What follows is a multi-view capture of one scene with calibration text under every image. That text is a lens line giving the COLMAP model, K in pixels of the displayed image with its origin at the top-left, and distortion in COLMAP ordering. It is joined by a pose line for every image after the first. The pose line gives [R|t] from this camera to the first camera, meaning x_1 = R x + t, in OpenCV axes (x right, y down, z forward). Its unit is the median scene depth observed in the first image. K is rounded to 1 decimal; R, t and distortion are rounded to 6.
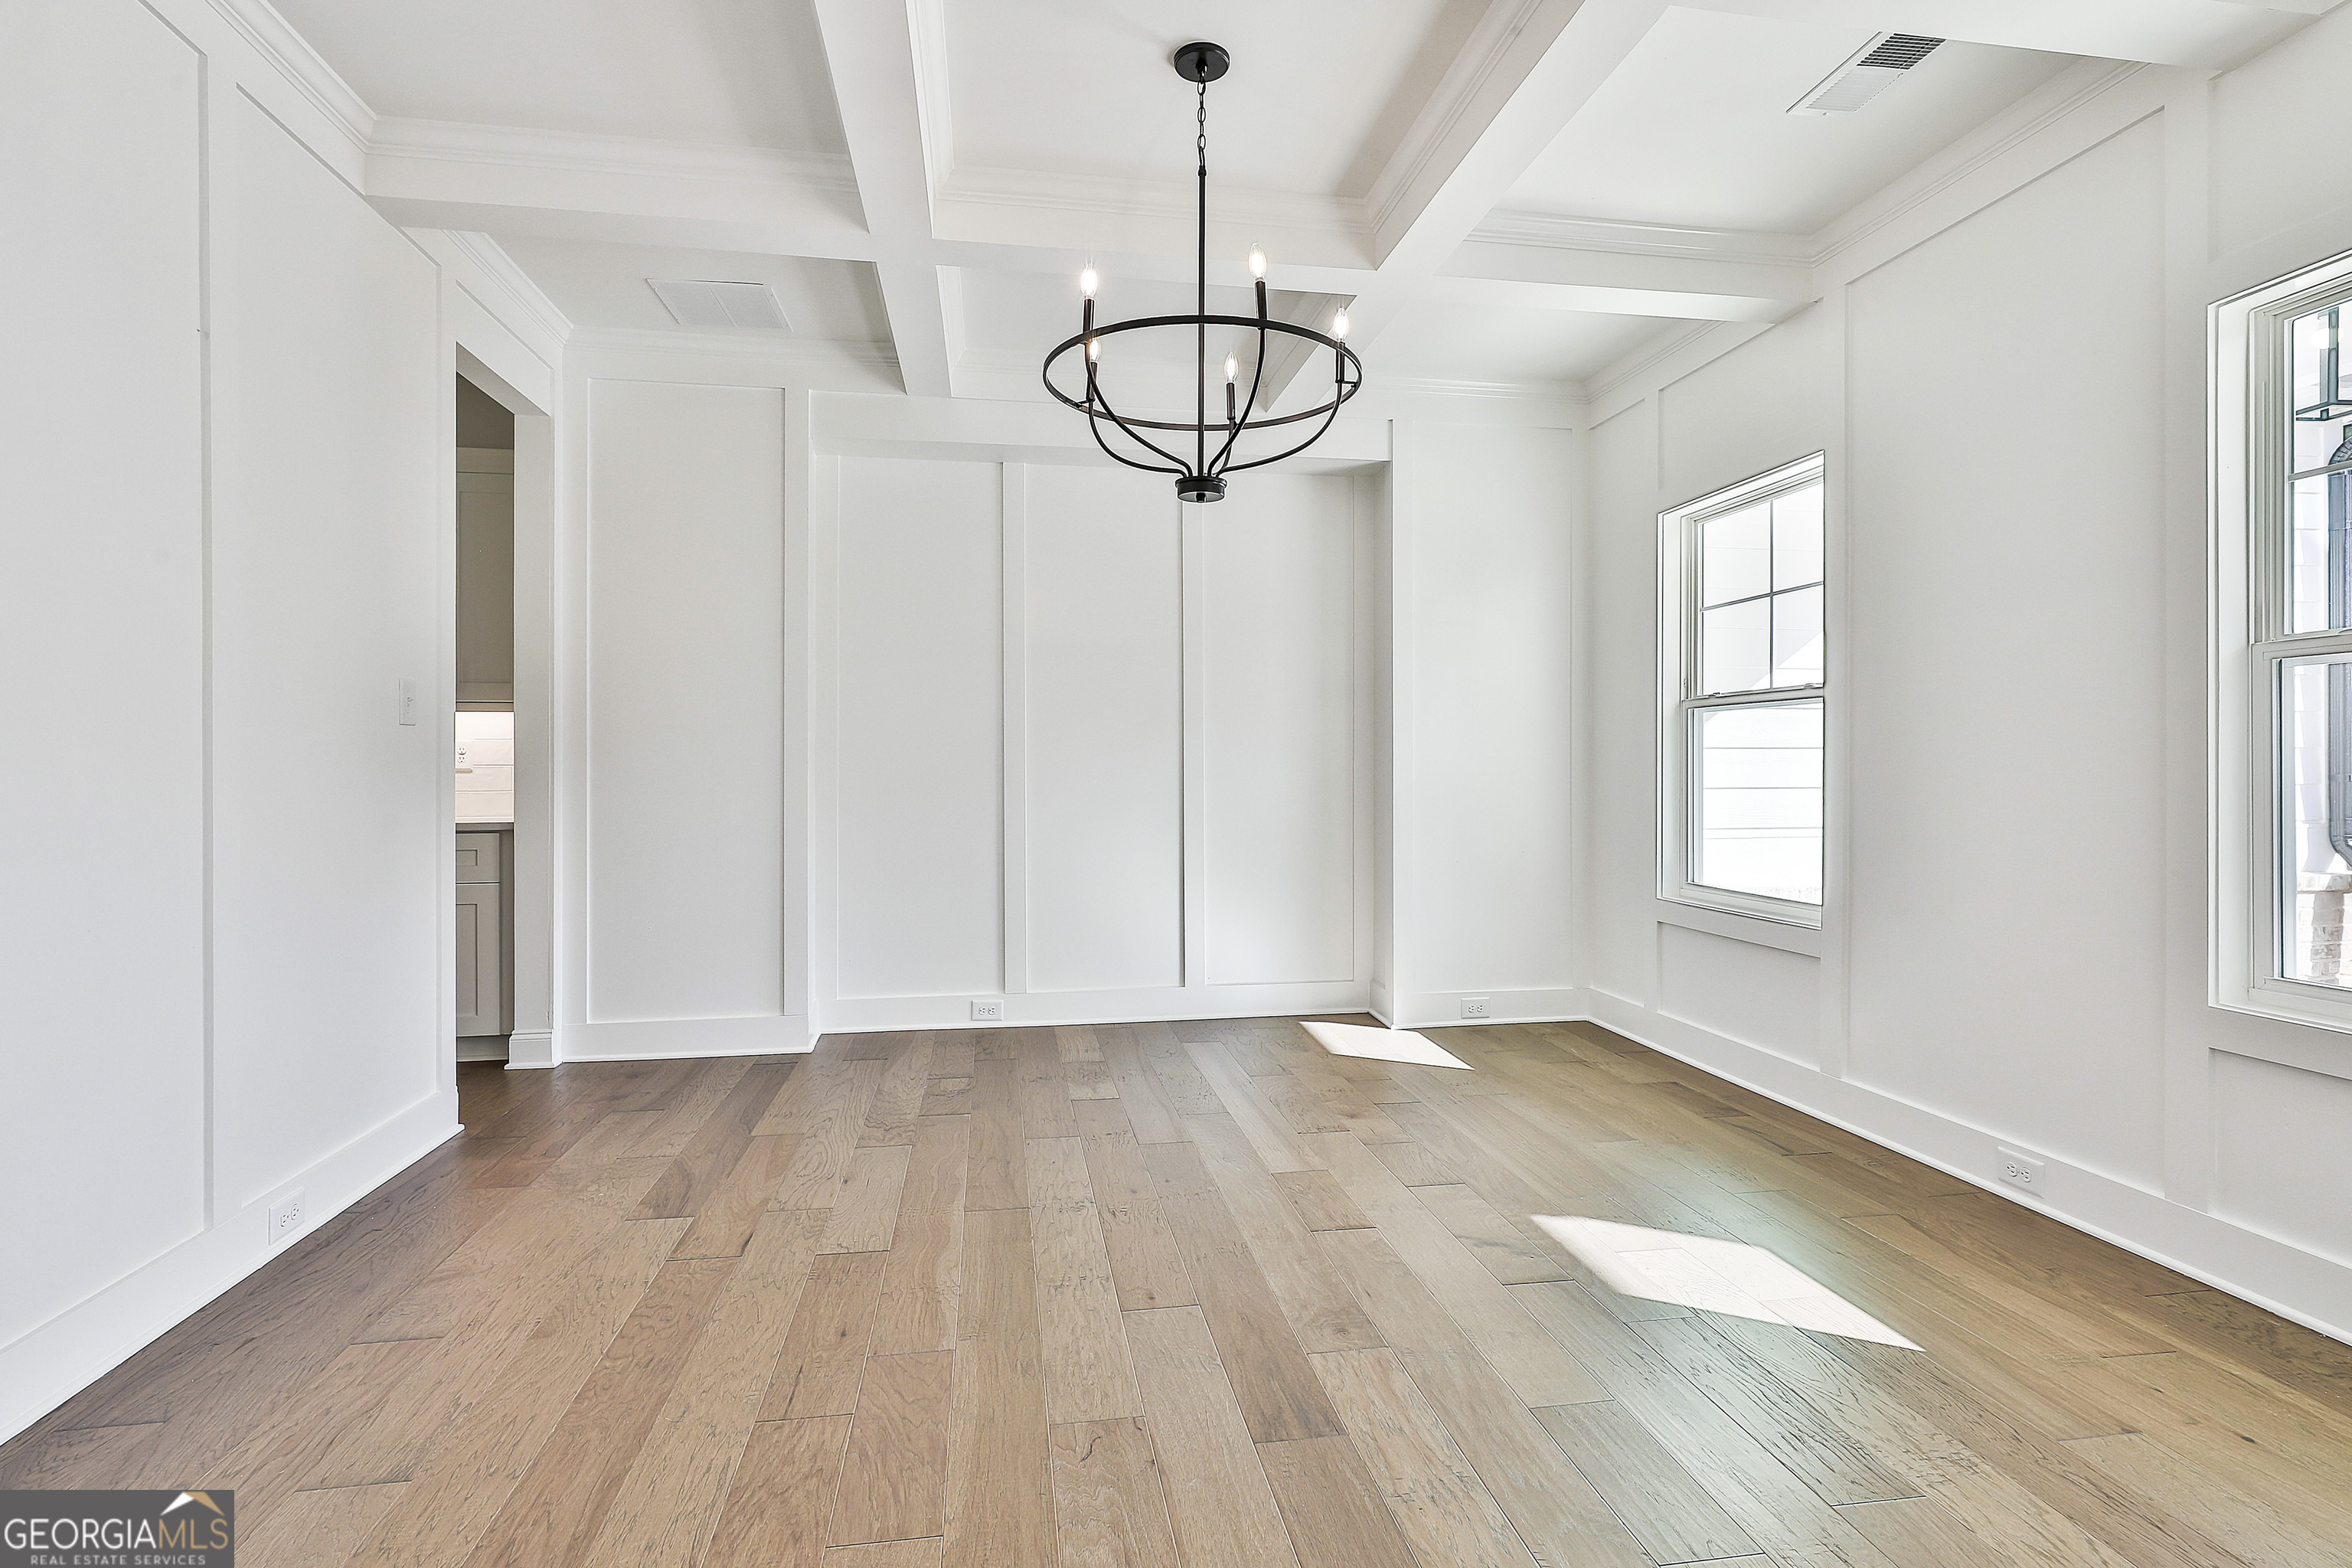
lens RADIAL K [[1122.0, 0, 1180.4], [0, 1122.0, 768.7], [0, 0, 1]] dist [-0.002892, 0.001399]
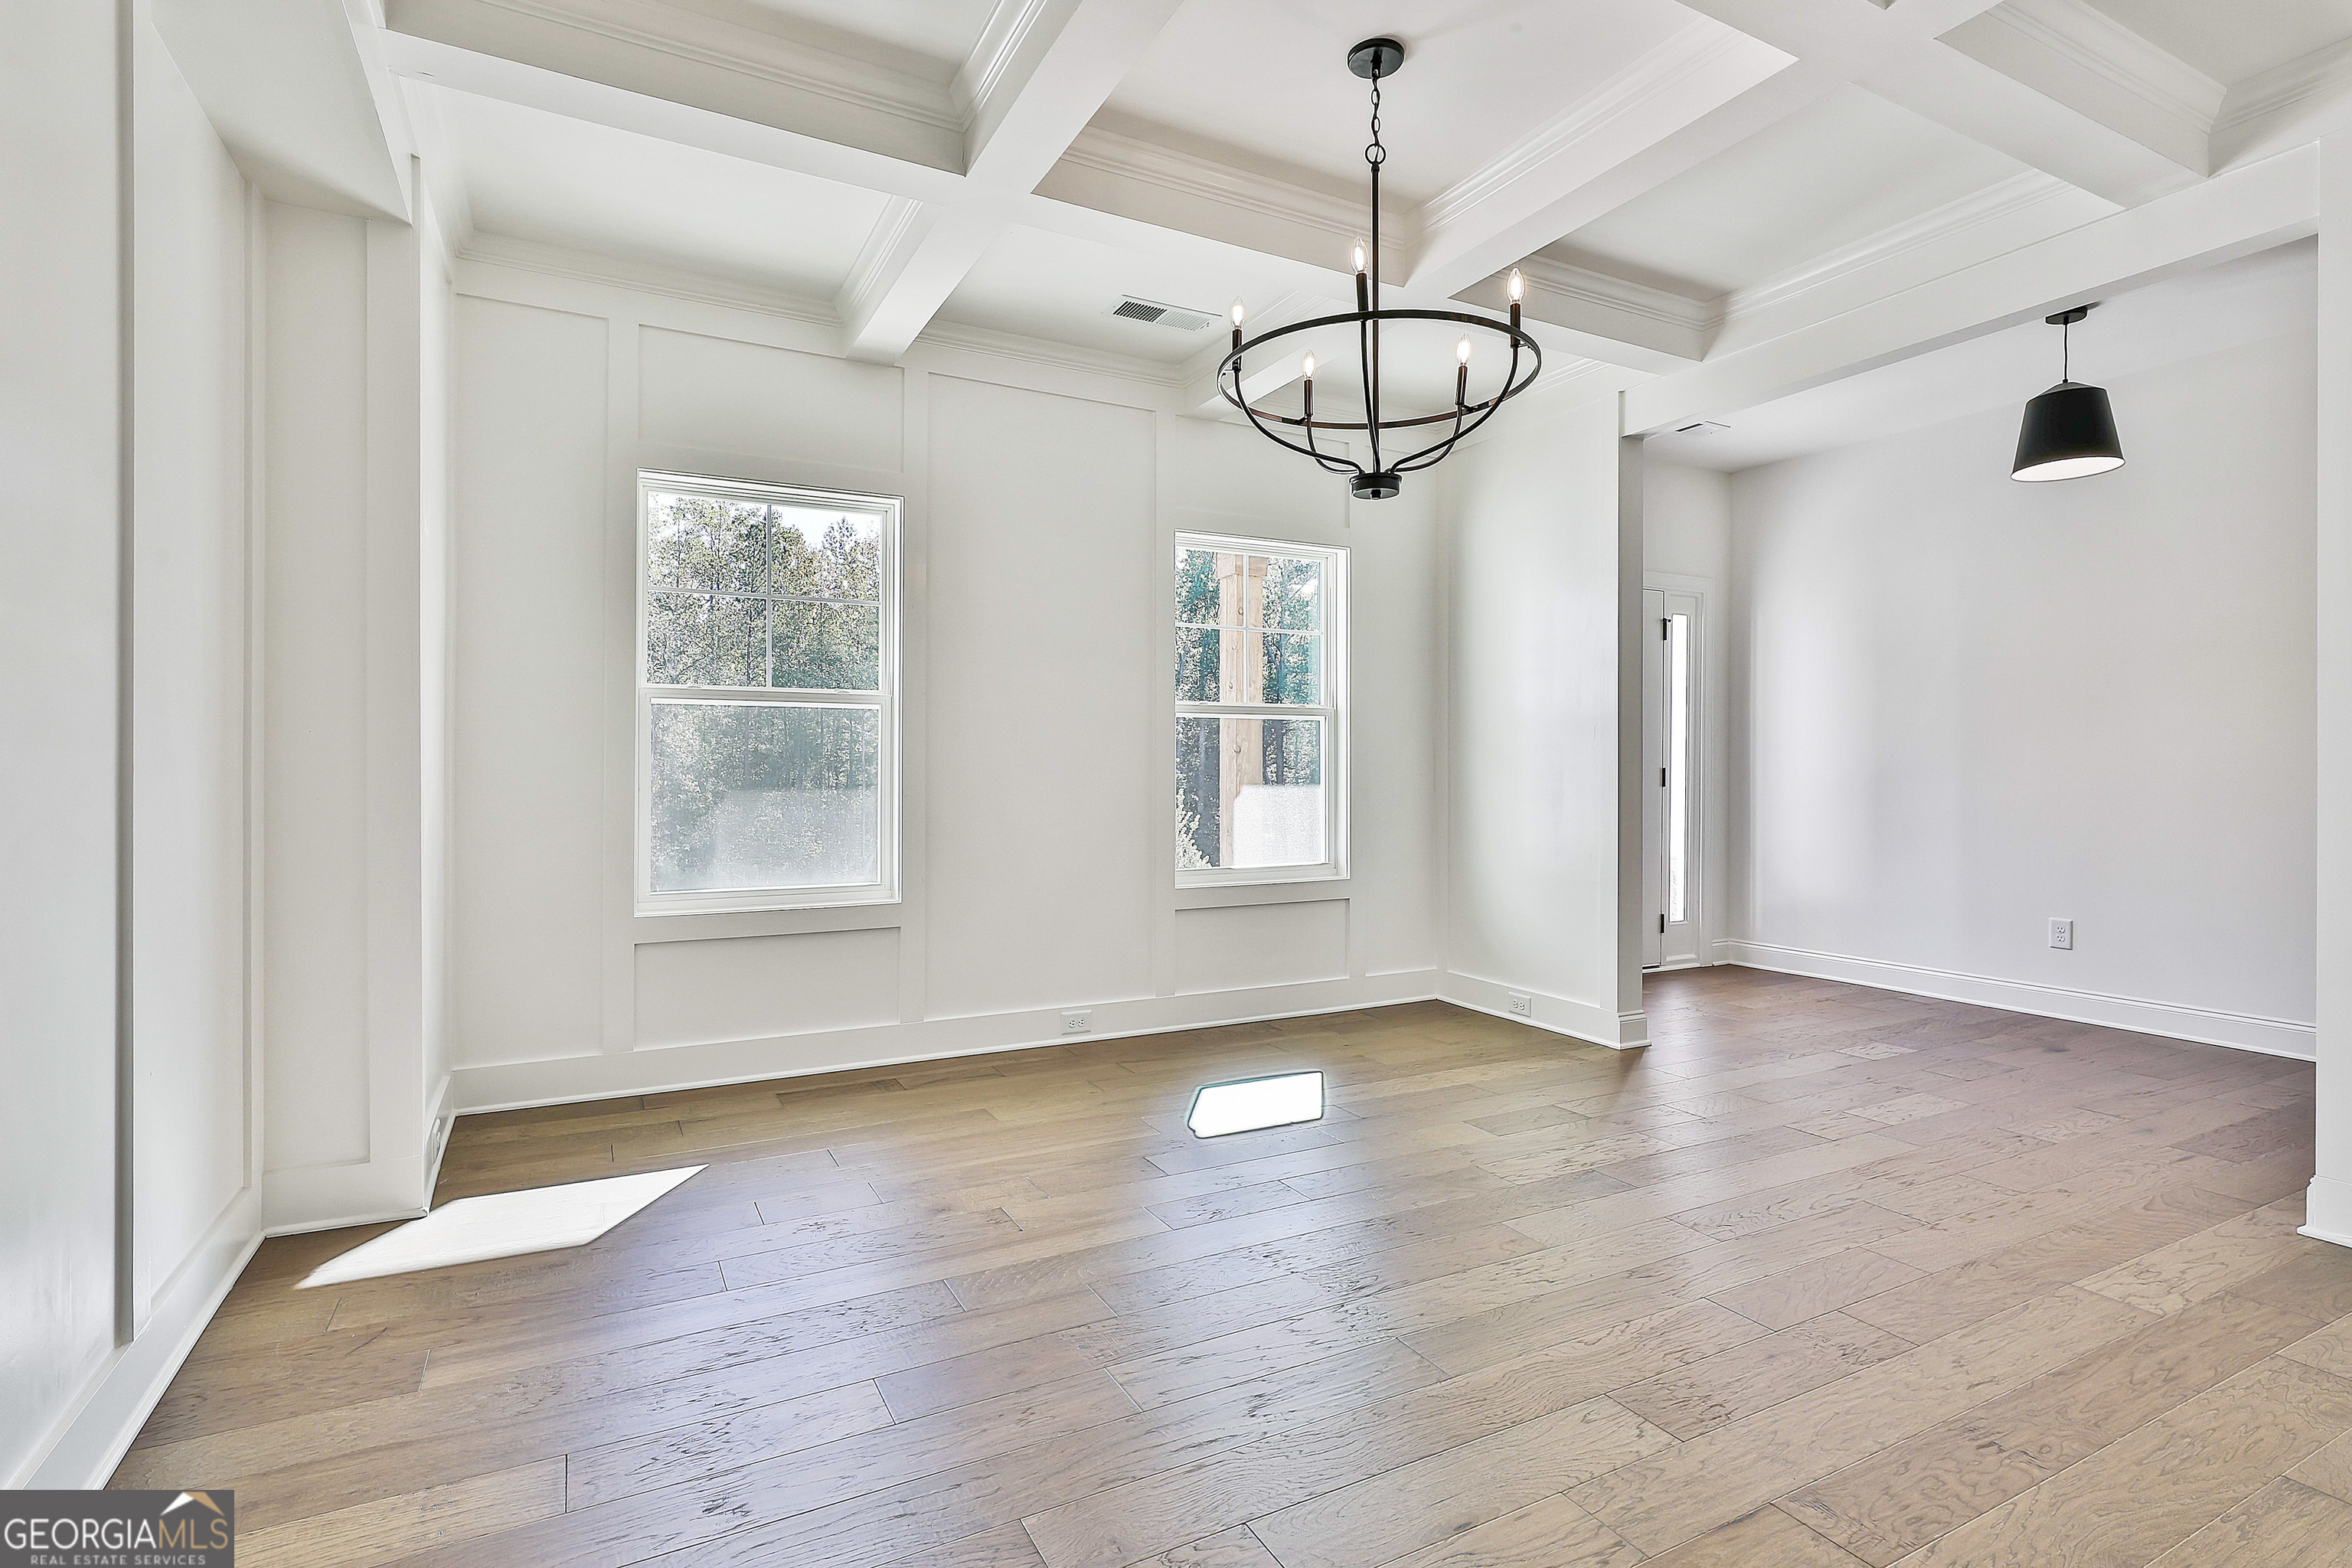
lens RADIAL K [[1122.0, 0, 1180.4], [0, 1122.0, 768.7], [0, 0, 1]] dist [-0.002892, 0.001399]
pose [[-0.307976, 0.000327, 0.951394, -0.905257], [-0.002440, 0.999996, -0.001134, 0.002924], [-0.951391, -0.002671, -0.307974, 1.521228]]
